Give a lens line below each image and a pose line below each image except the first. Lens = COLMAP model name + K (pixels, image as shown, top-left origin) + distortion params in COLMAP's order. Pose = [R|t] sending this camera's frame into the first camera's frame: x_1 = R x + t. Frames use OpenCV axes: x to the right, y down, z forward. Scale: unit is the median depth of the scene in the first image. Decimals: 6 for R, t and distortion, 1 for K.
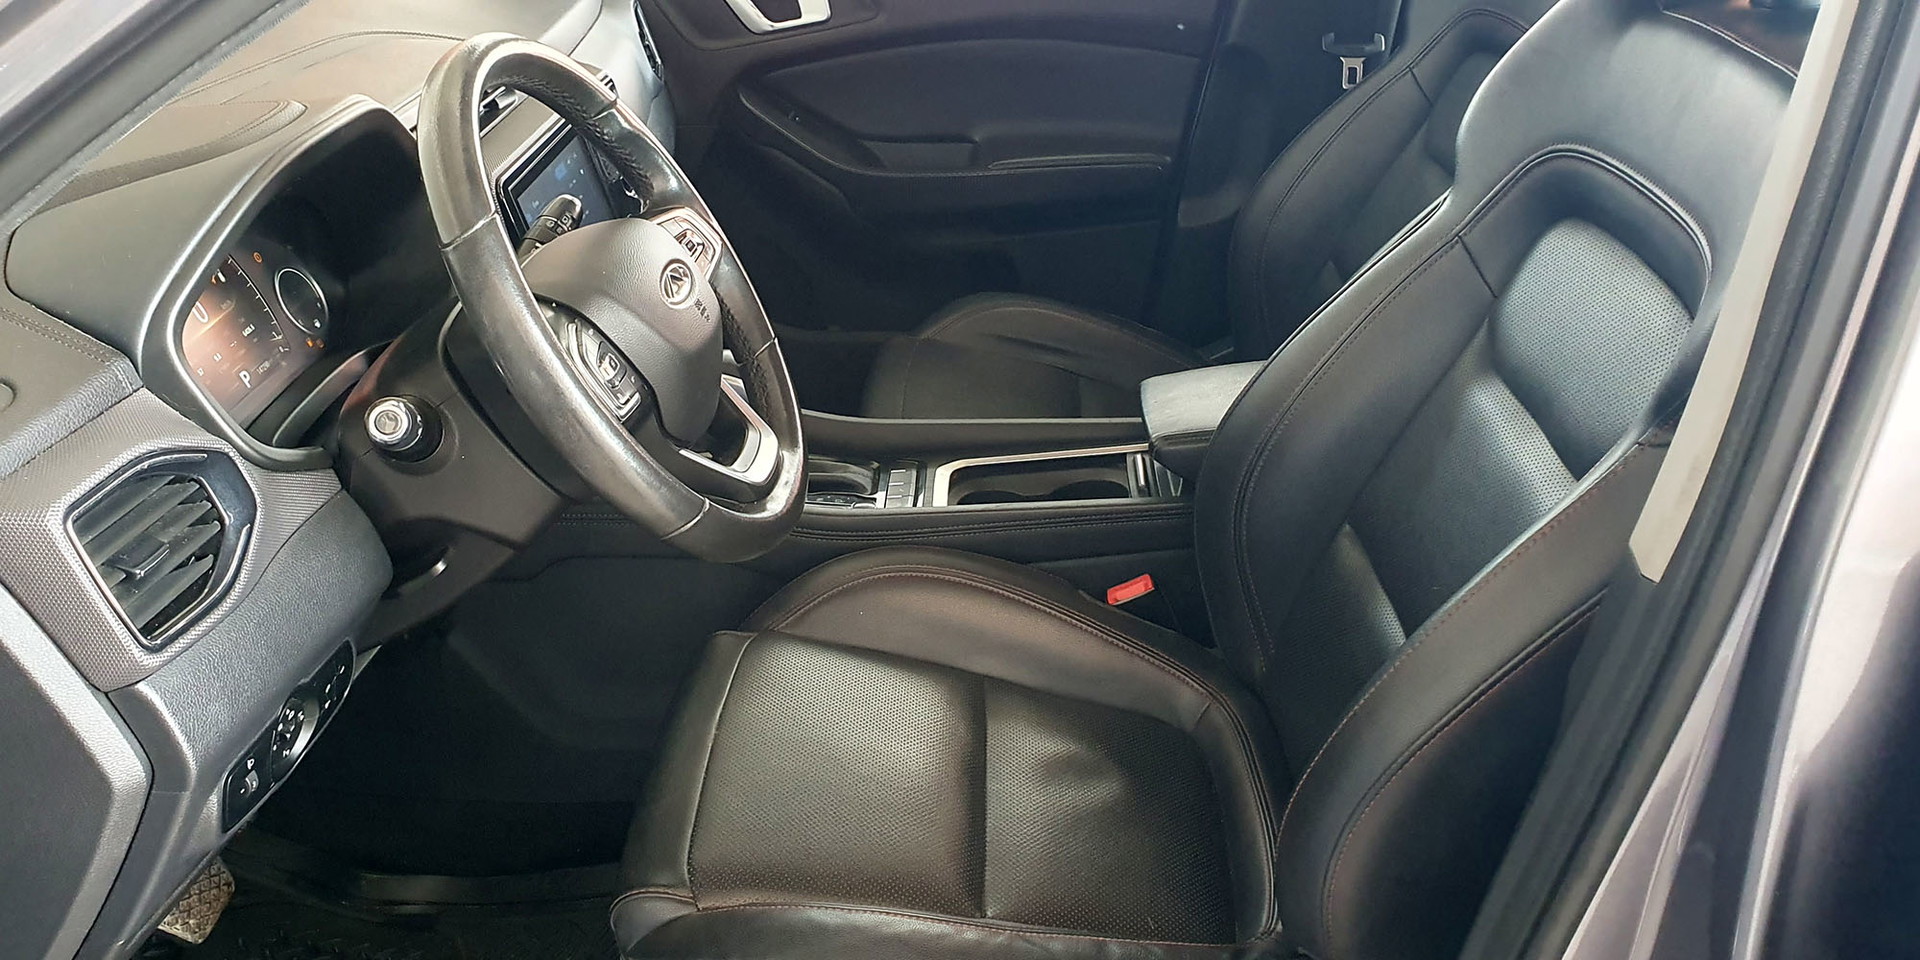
lens RADIAL K [[1589.3, 0, 924.8], [0, 1589.3, 471.5], [0, 0, 1]] dist [0.135030, -0.291433]
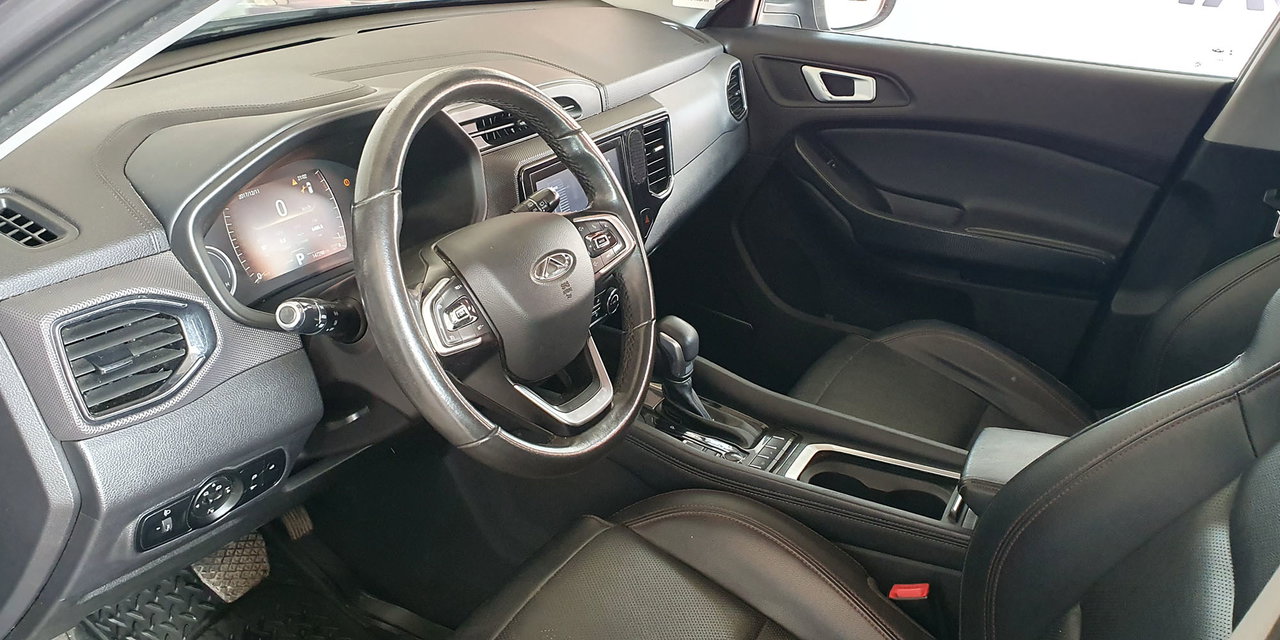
lens RADIAL K [[1059.5, 0, 616.5], [0, 1059.5, 314.3], [0, 0, 1]] dist [0.135030, -0.291433]
pose [[0.898367, 0.255614, -0.357209, 0.171466], [-0.273160, 0.961968, 0.001383, -0.071673], [0.343977, 0.096333, 0.934024, 0.137754]]
